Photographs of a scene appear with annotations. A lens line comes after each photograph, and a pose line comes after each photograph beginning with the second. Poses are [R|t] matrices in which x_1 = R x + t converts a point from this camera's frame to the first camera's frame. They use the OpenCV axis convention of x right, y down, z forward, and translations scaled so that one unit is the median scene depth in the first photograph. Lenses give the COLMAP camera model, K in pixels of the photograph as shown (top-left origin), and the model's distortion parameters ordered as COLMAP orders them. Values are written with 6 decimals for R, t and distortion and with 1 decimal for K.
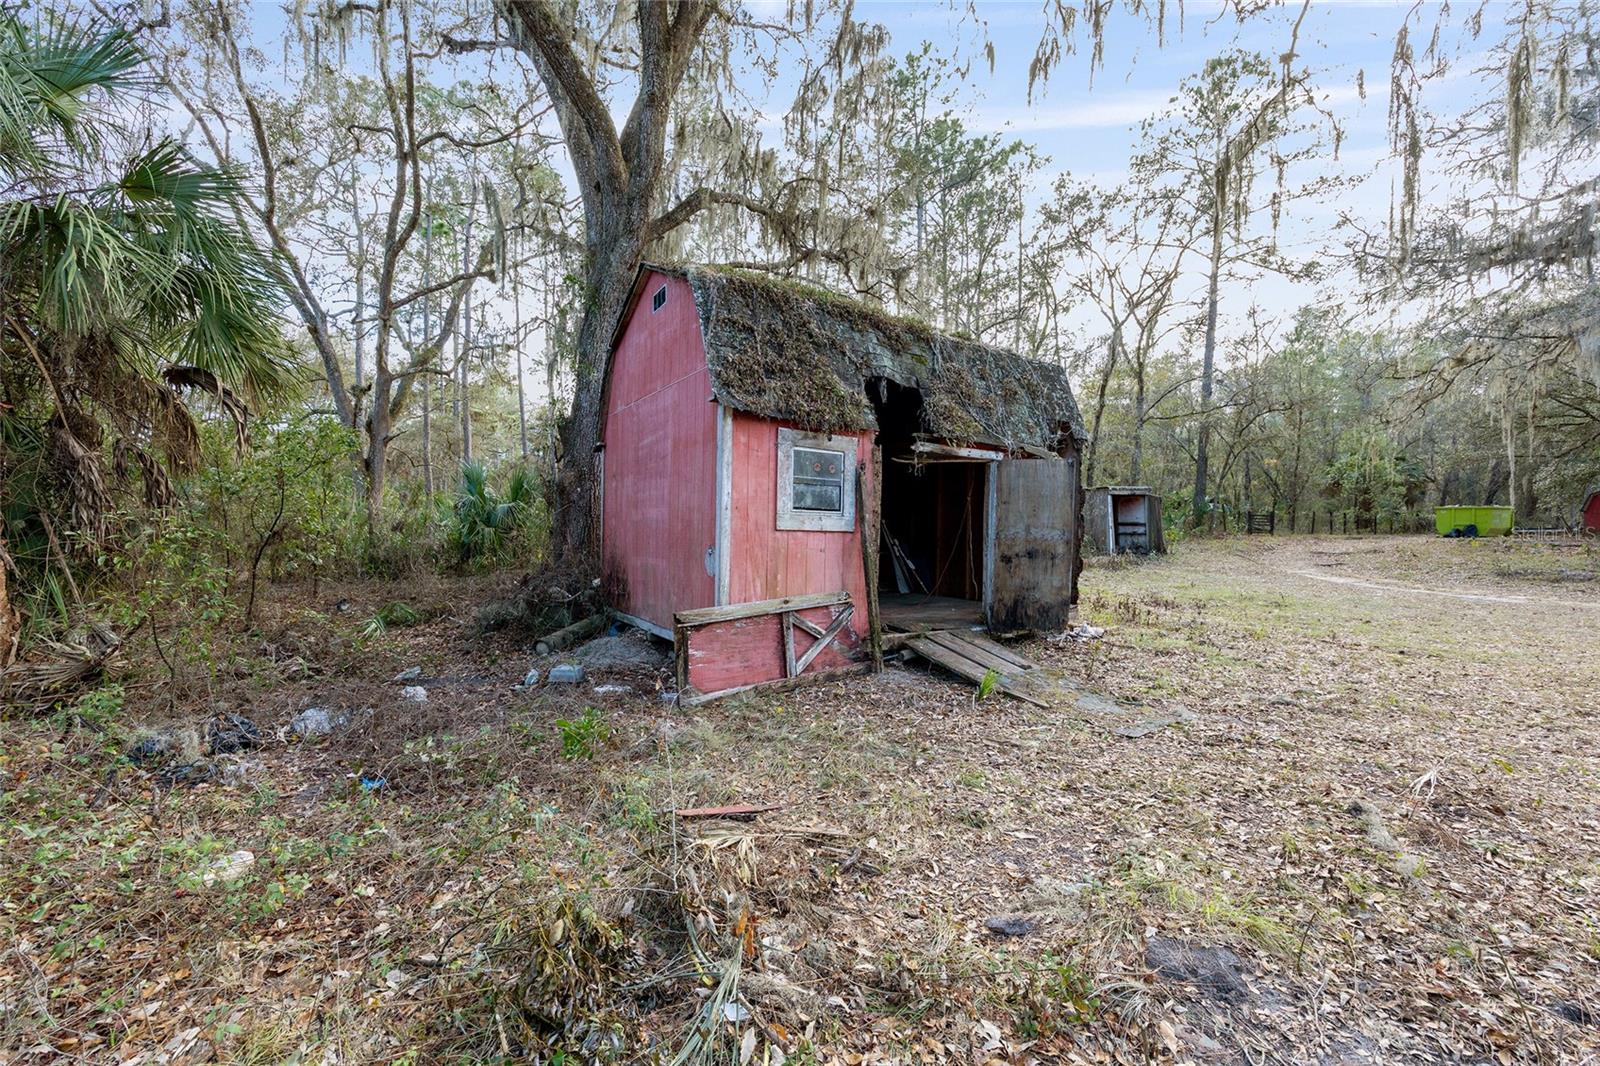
lens RADIAL K [[635.8, 0, 800.2], [0, 635.8, 535.5], [0, 0, 1]] dist [-0.002602, -0.000008]
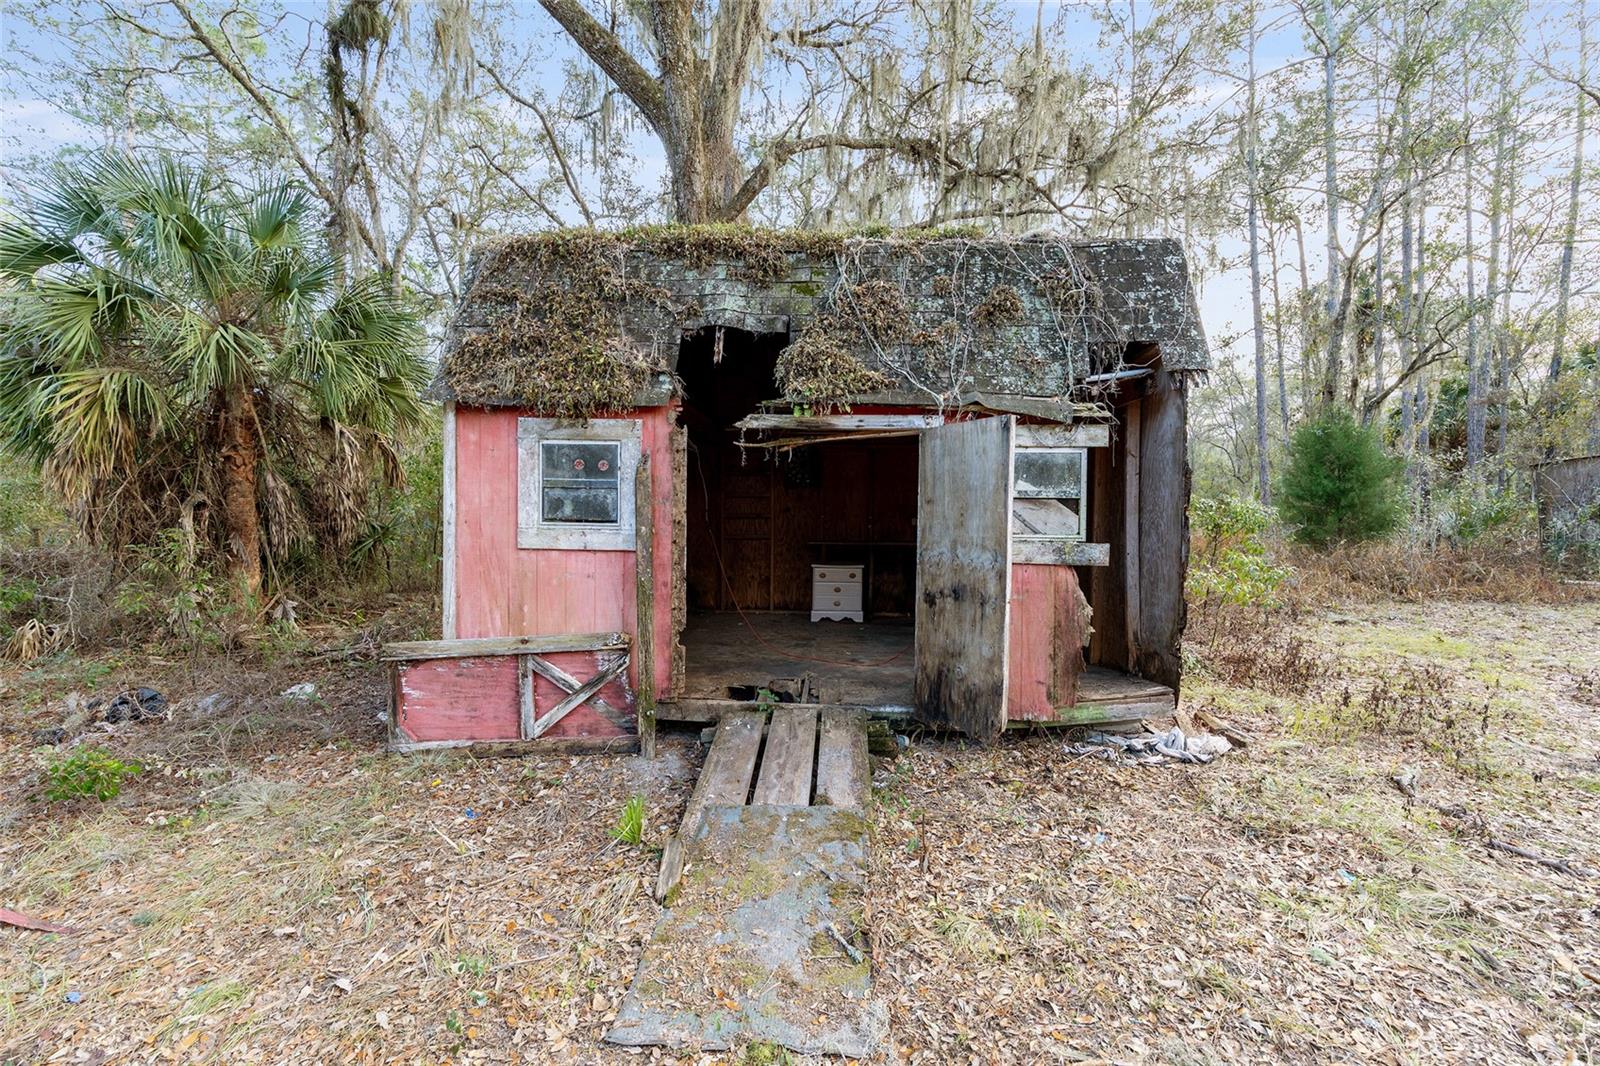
lens RADIAL K [[635.8, 0, 799.8], [0, 635.8, 528.8], [0, 0, 1]] dist [-0.002602, -0.000008]
pose [[0.810877, 0.001681, -0.585214, 0.662394], [0.000480, 0.999994, 0.003537, -0.033492], [0.585217, -0.003149, 0.810871, 0.533128]]
